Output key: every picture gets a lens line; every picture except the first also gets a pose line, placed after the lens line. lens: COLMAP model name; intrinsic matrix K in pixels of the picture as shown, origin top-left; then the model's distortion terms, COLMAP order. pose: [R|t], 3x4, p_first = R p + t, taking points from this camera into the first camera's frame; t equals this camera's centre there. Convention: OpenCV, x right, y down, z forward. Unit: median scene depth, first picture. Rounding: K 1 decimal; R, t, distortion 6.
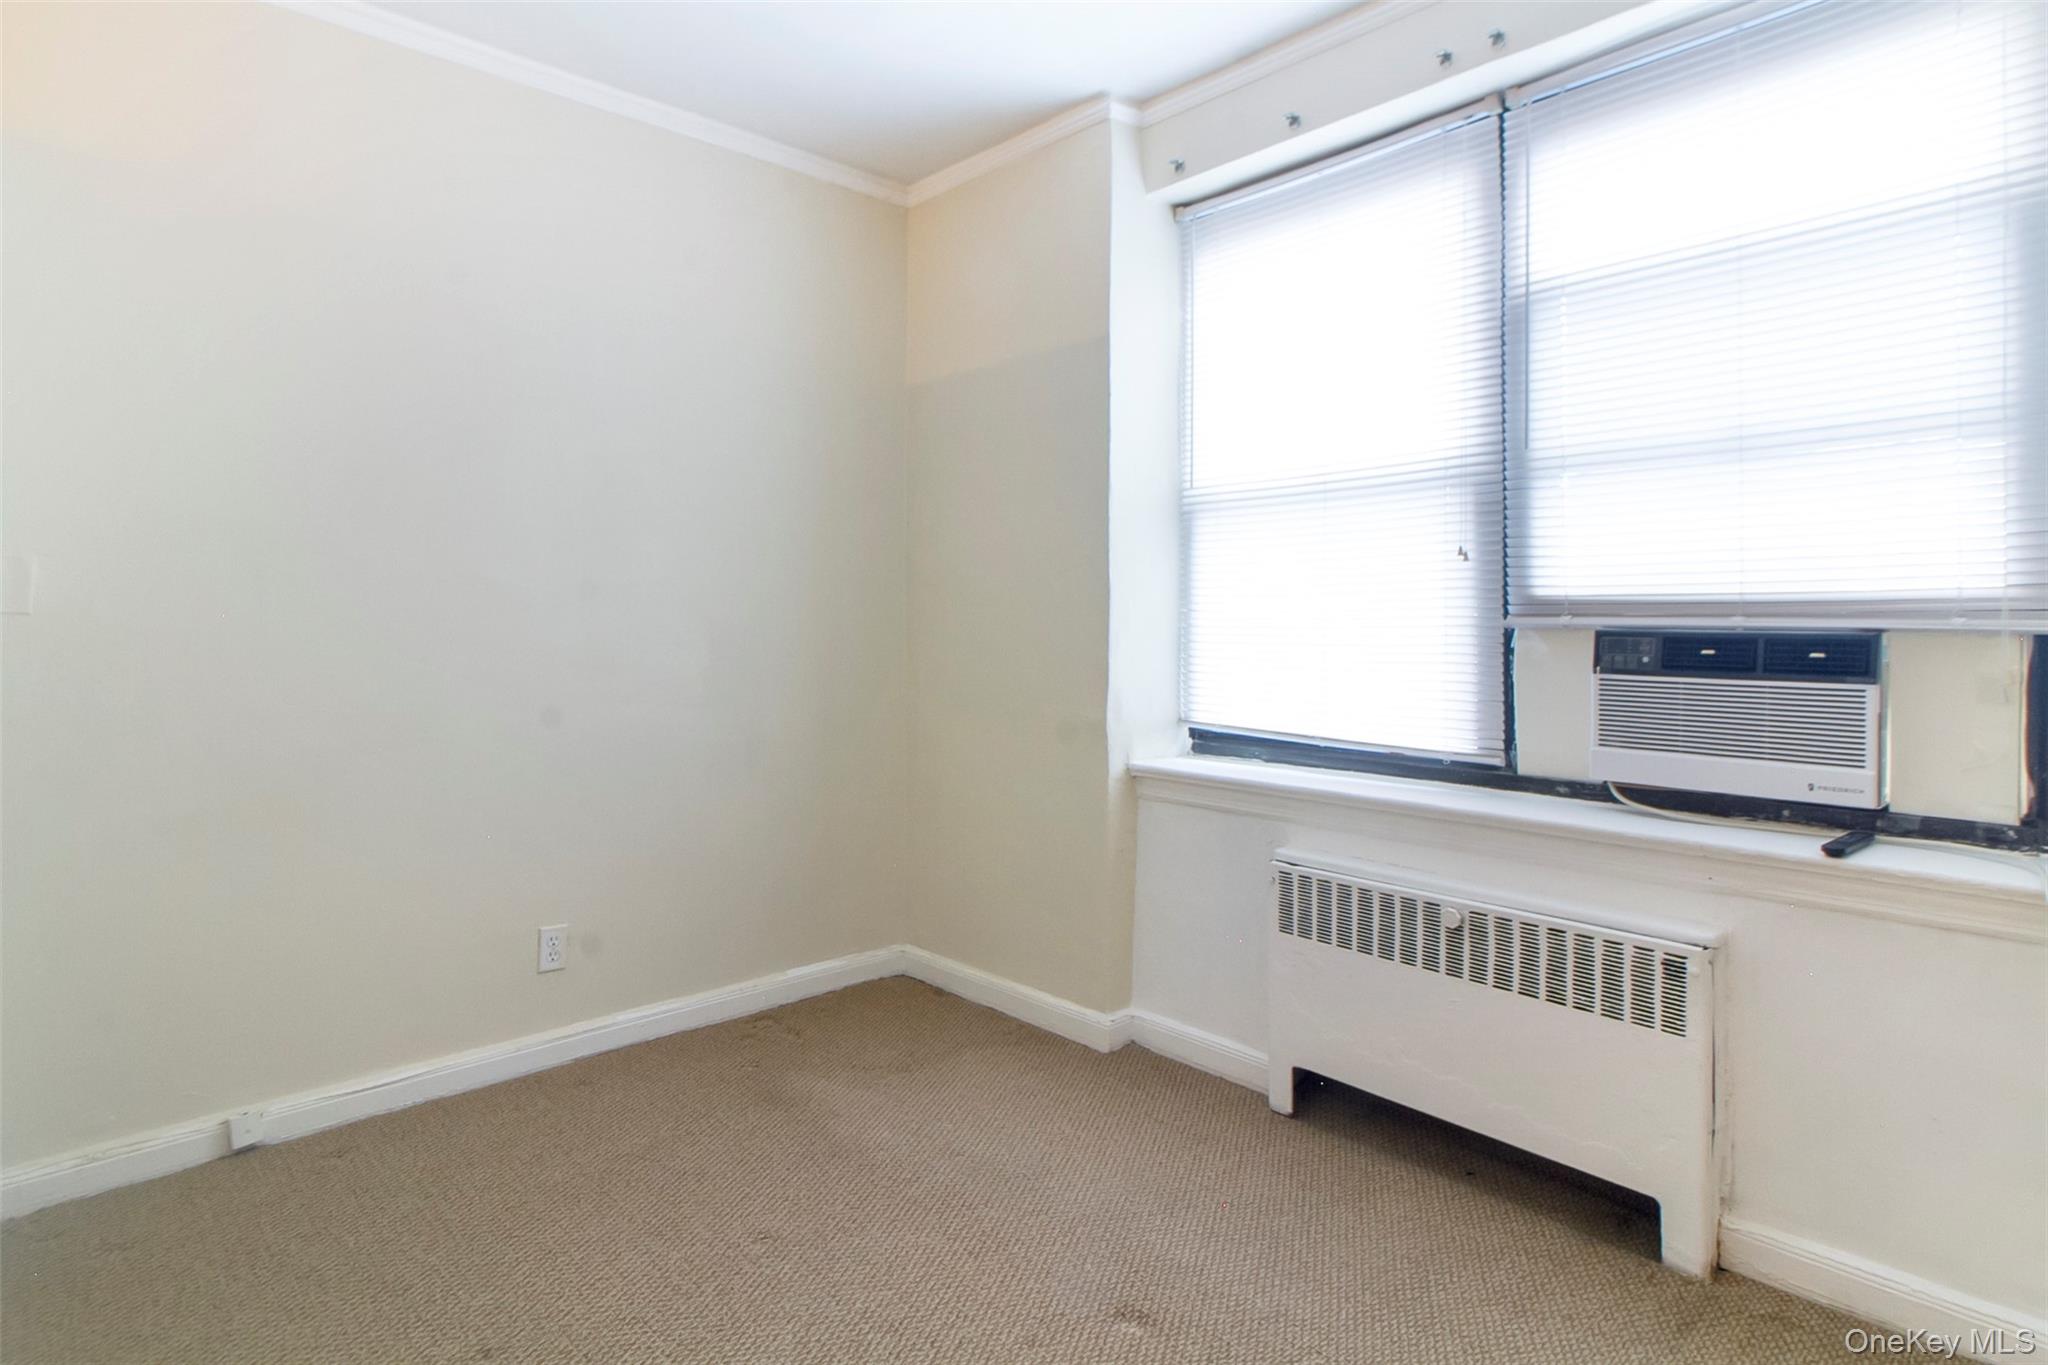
lens RADIAL K [[1081.9, 0, 1058.2], [0, 1081.9, 634.5], [0, 0, 1]] dist [-0.000282, -0.000865]
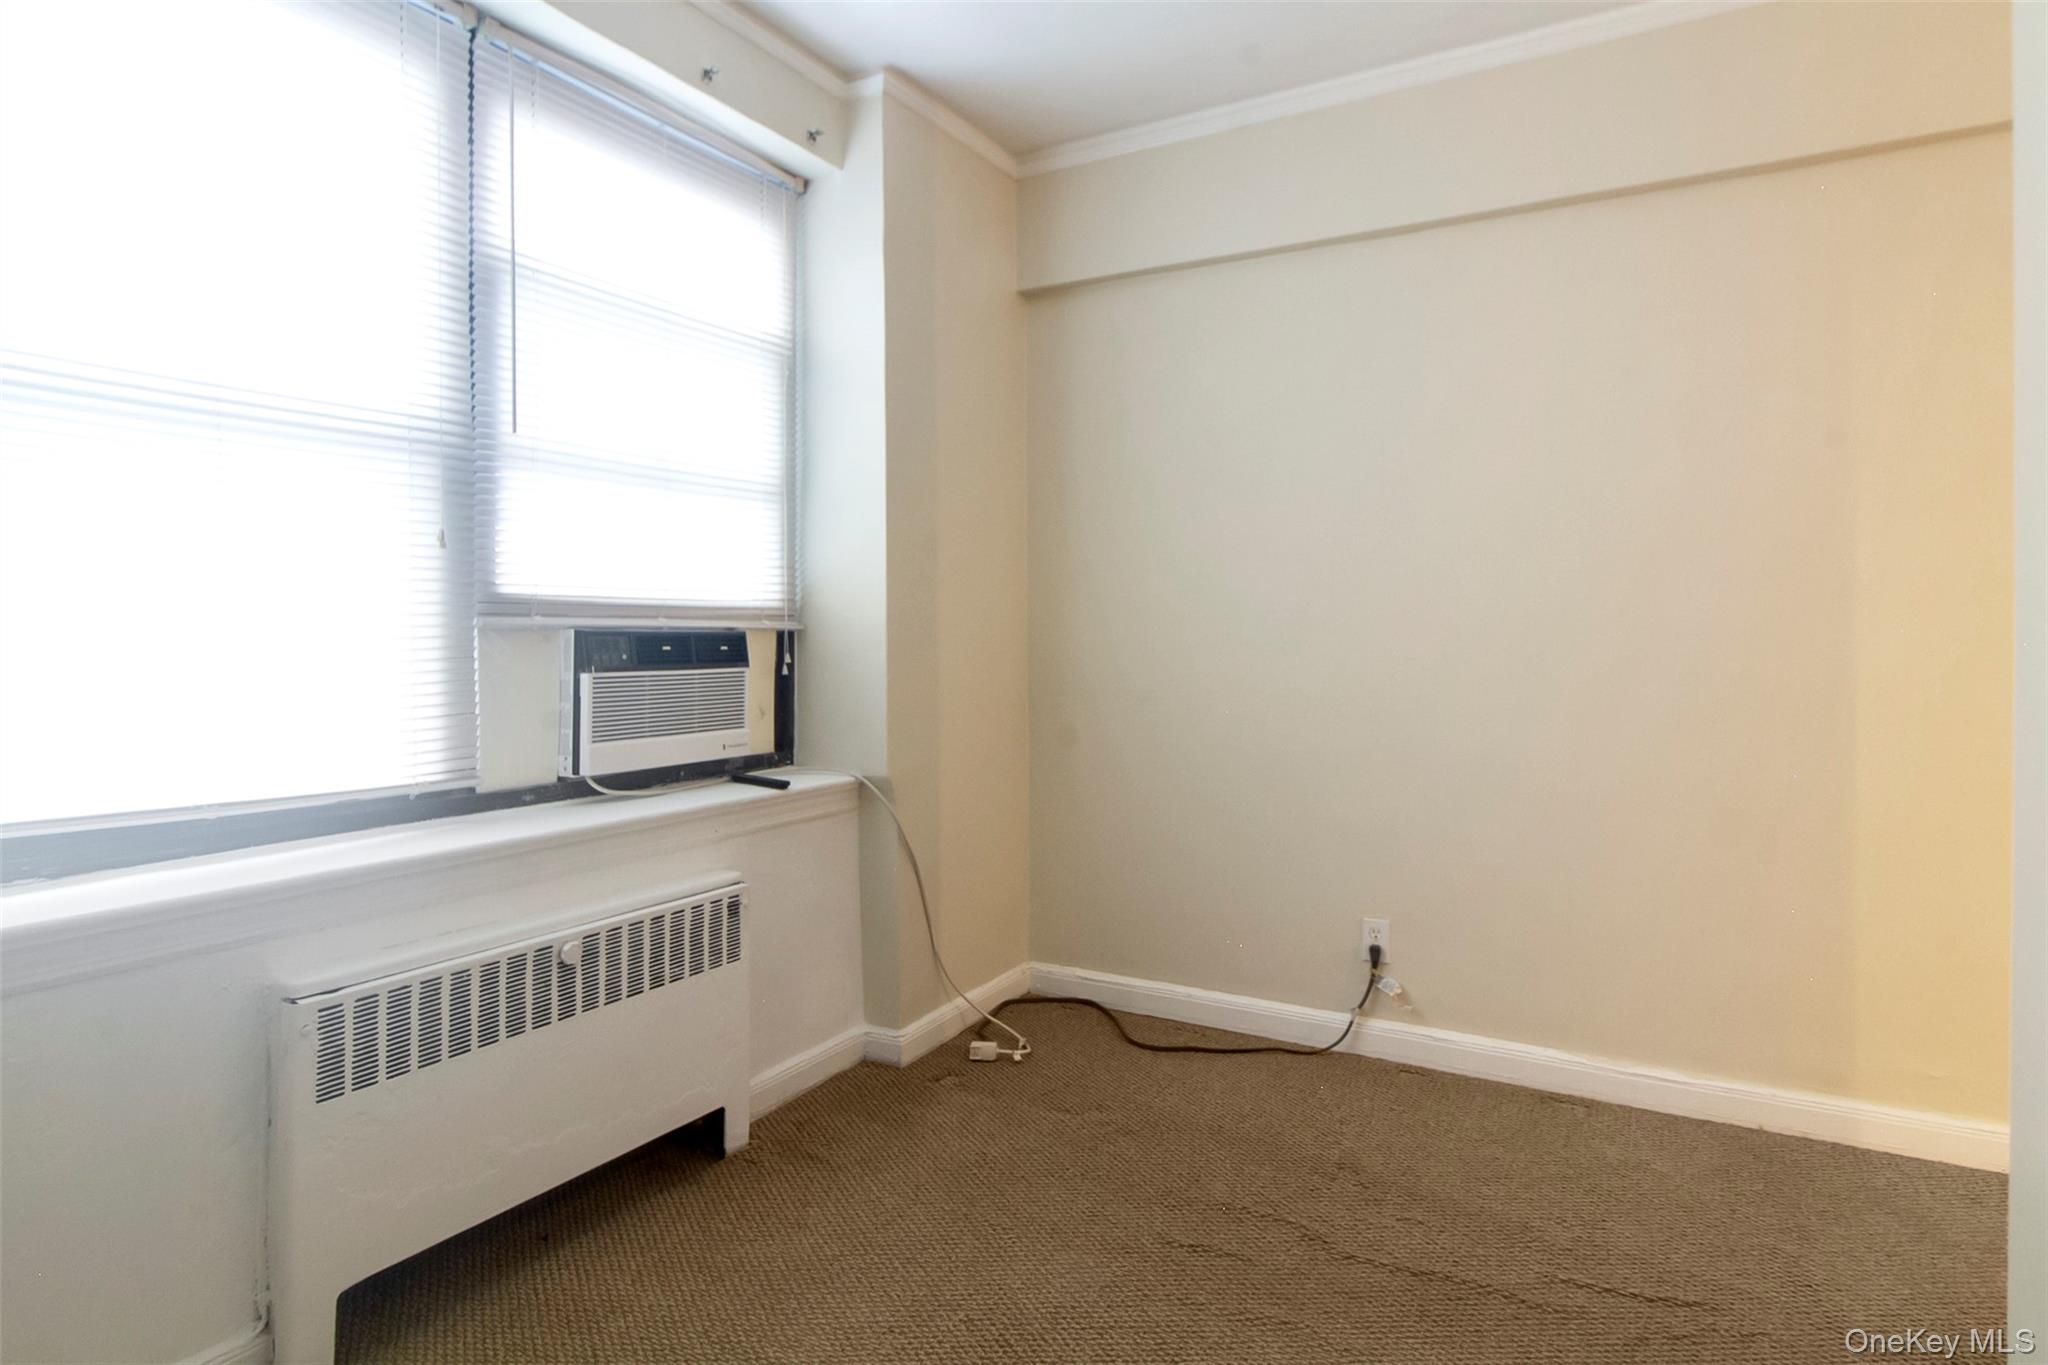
lens RADIAL K [[1081.9, 0, 1058.2], [0, 1081.9, 634.5], [0, 0, 1]] dist [-0.000282, -0.000865]
pose [[-0.295217, -0.014949, 0.955313, -0.605134], [0.000303, 0.999876, 0.015740, -0.016032], [-0.955430, 0.004936, -0.295176, 0.870580]]
